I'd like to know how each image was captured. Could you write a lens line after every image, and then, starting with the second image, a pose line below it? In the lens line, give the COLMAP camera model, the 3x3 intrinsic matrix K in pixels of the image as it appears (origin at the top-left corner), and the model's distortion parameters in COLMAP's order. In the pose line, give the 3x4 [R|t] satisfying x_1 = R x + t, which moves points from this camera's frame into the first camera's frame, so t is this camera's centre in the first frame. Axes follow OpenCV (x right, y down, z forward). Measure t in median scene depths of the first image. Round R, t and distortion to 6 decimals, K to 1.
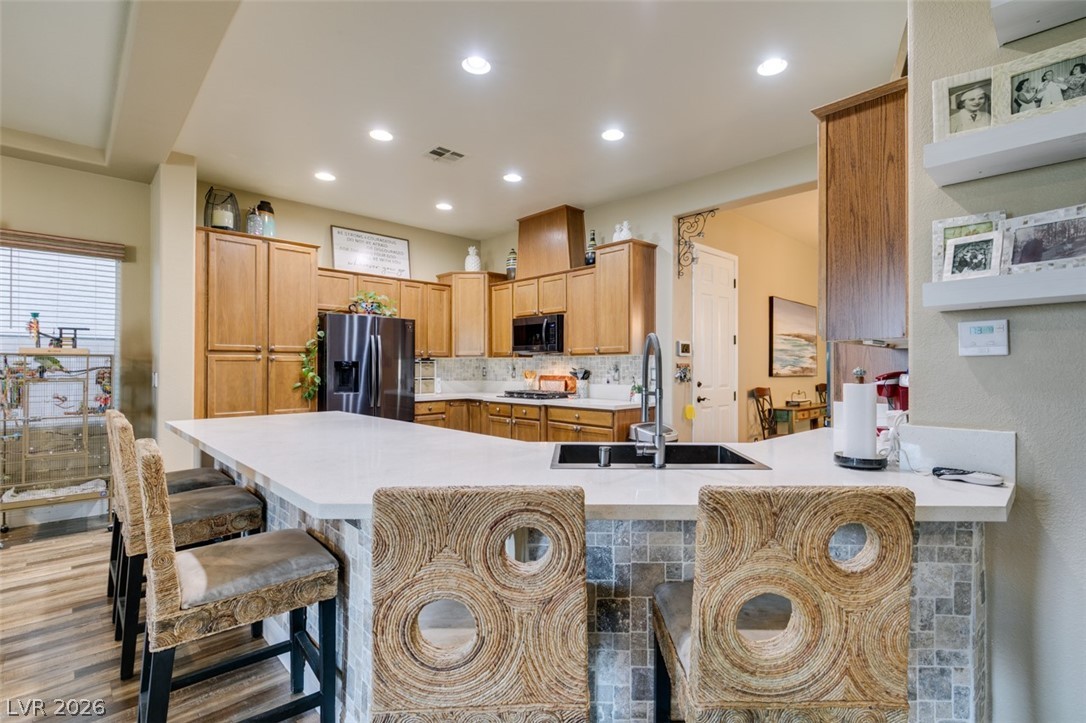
lens RADIAL K [[506.9, 0, 571.2], [0, 506.9, 362.1], [0, 0, 1]] dist [0.001031, 0.000470]
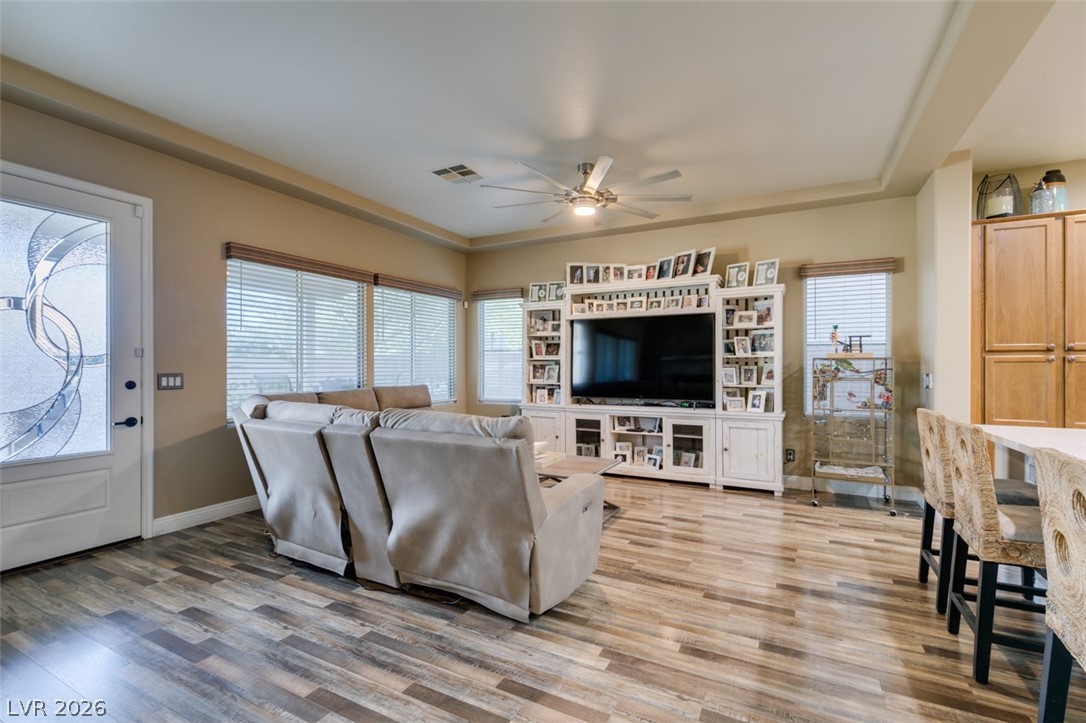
lens RADIAL K [[484.7, 0, 541.9], [0, 484.7, 366.7], [0, 0, 1]] dist [0.005451, -0.002077]
pose [[0.302652, -0.000874, -0.953101, -0.105667], [0.006559, 0.999978, 0.001166, -0.000743], [0.953078, -0.006604, 0.302651, -0.048996]]
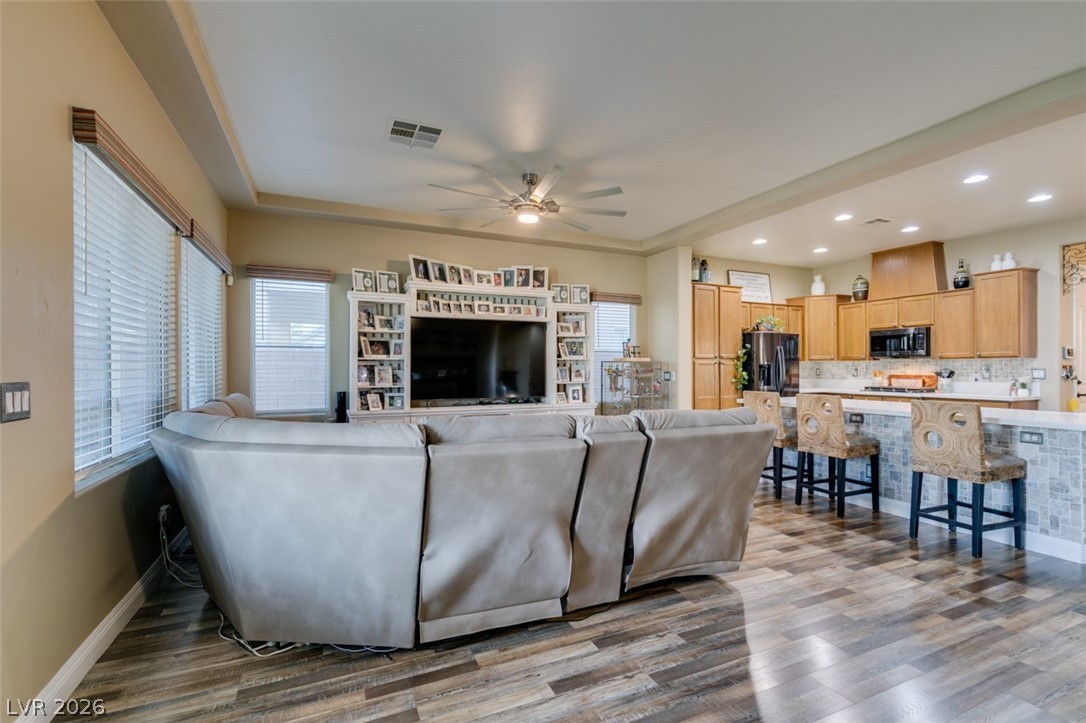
lens RADIAL K [[484.7, 0, 542.9], [0, 484.7, 365.9], [0, 0, 1]] dist [0.005451, -0.002077]
pose [[0.936274, -0.003550, -0.351252, -0.604573], [0.004876, 0.999984, 0.002891, -0.004842], [0.351236, -0.004420, 0.936276, -0.593526]]
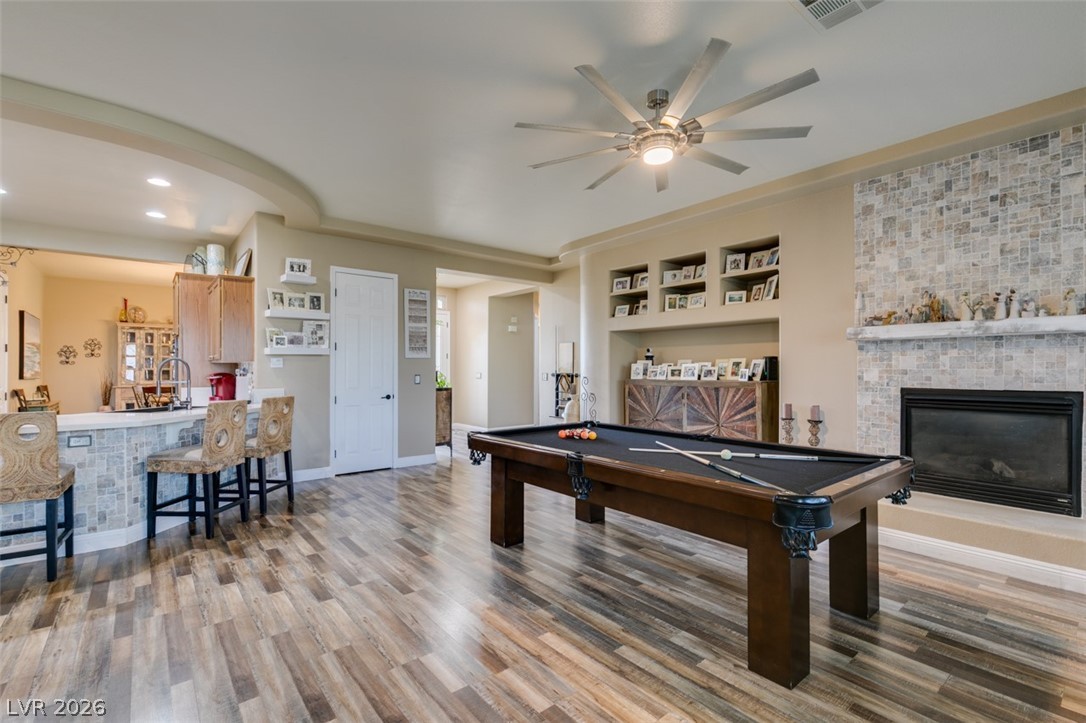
lens RADIAL K [[484.7, 0, 540.9], [0, 484.7, 366.2], [0, 0, 1]] dist [0.005451, -0.002077]
pose [[0.092126, 0.005940, 0.995730, -0.849146], [-0.005968, 0.999968, -0.005413, -0.004870], [-0.995729, -0.005444, 0.092159, -0.409087]]
